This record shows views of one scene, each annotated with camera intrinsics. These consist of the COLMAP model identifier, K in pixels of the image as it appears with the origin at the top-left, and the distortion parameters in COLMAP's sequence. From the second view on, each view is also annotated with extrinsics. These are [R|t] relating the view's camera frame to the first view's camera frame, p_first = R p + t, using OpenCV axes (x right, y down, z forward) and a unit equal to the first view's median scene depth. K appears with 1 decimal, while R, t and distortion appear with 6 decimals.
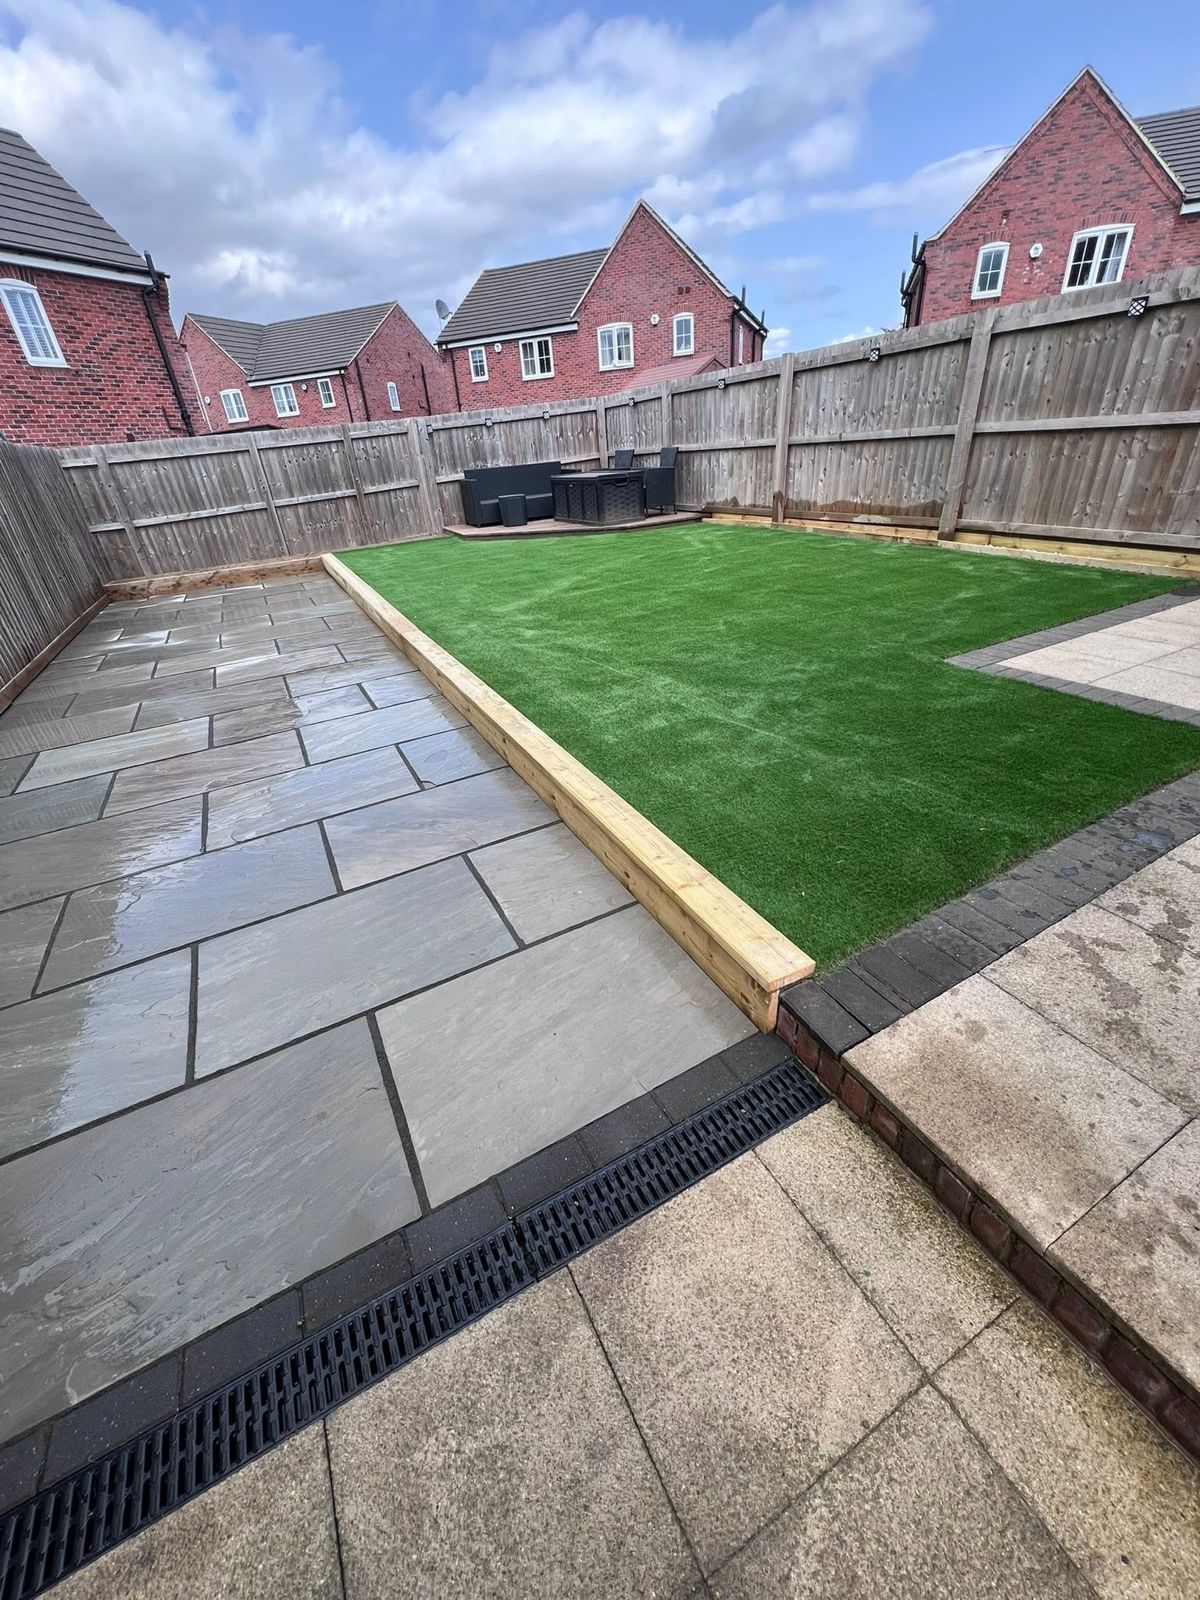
lens RADIAL K [[636.6, 0, 600.0], [0, 636.6, 800.0], [0, 0, 1]] dist [-0.000347, -0.000148]
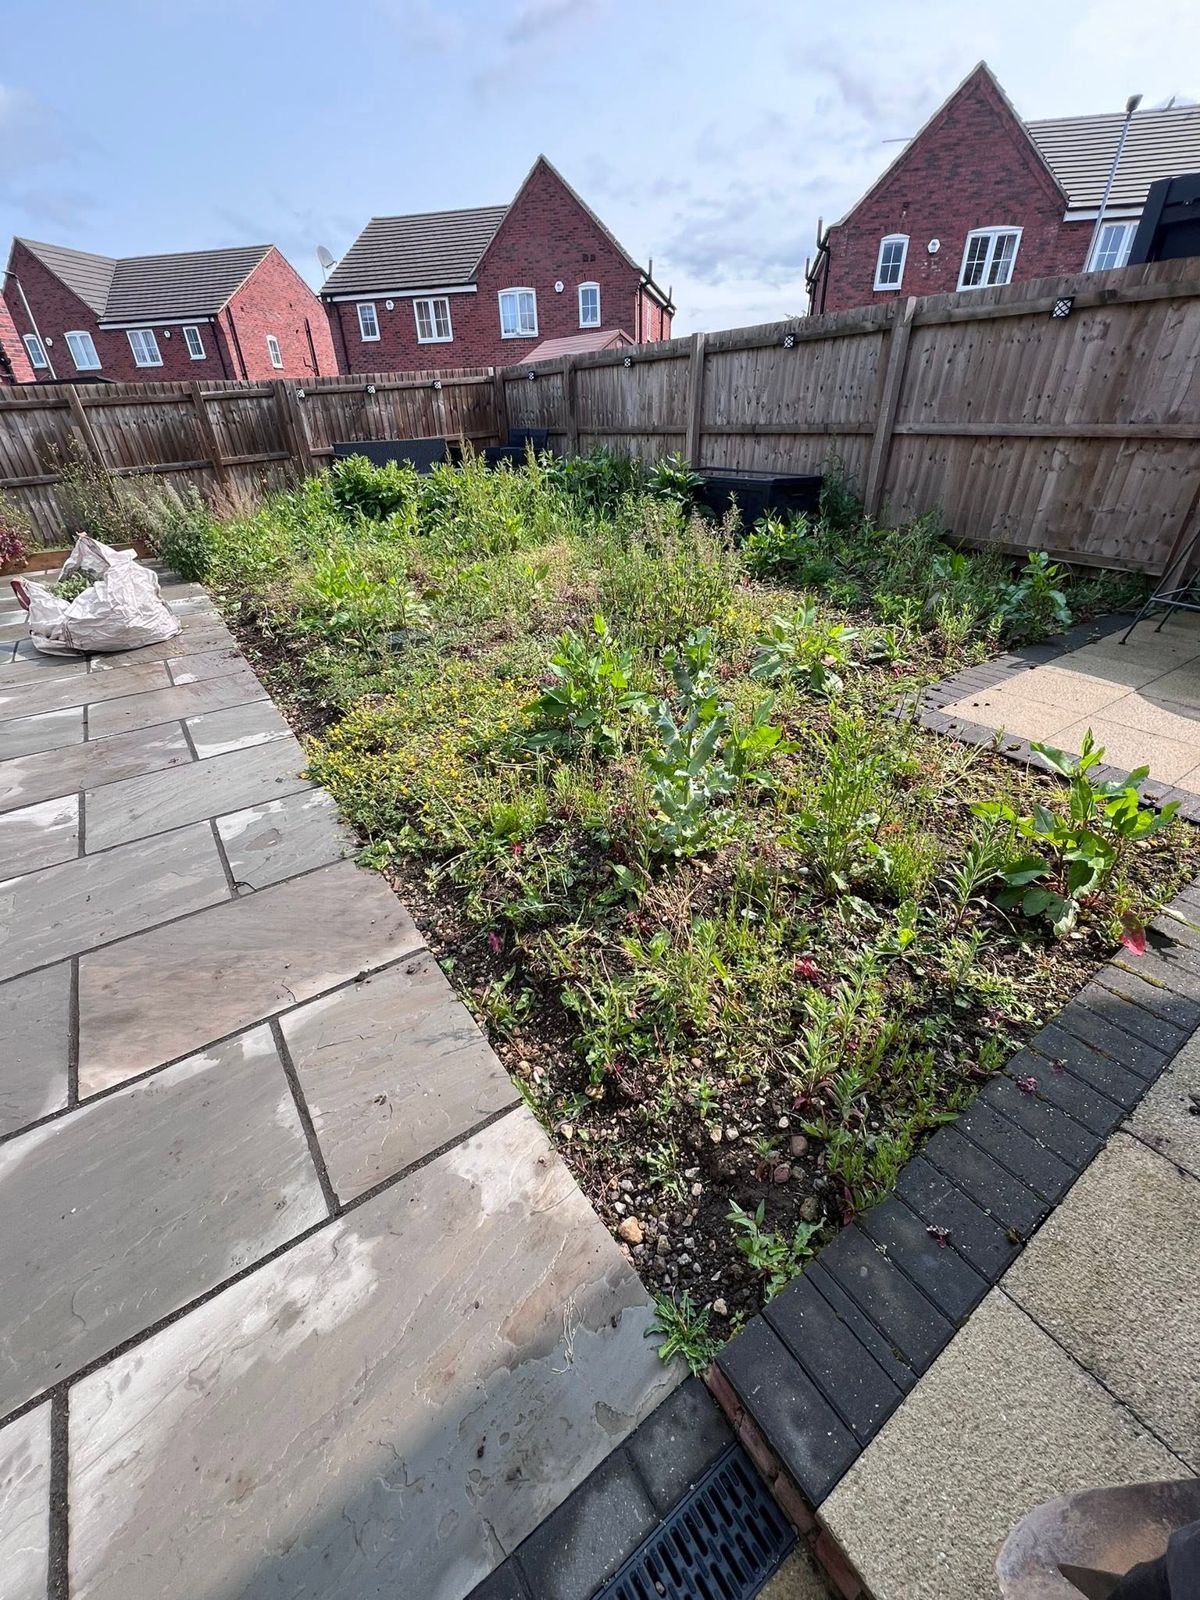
lens RADIAL K [[619.3, 0, 599.0], [0, 619.3, 789.7], [0, 0, 1]] dist [-0.000698, -0.000034]
pose [[0.991874, -0.022549, 0.125208, 0.036829], [0.018358, 0.999235, 0.034523, -0.104977], [-0.125890, -0.031944, 0.991530, 0.152673]]
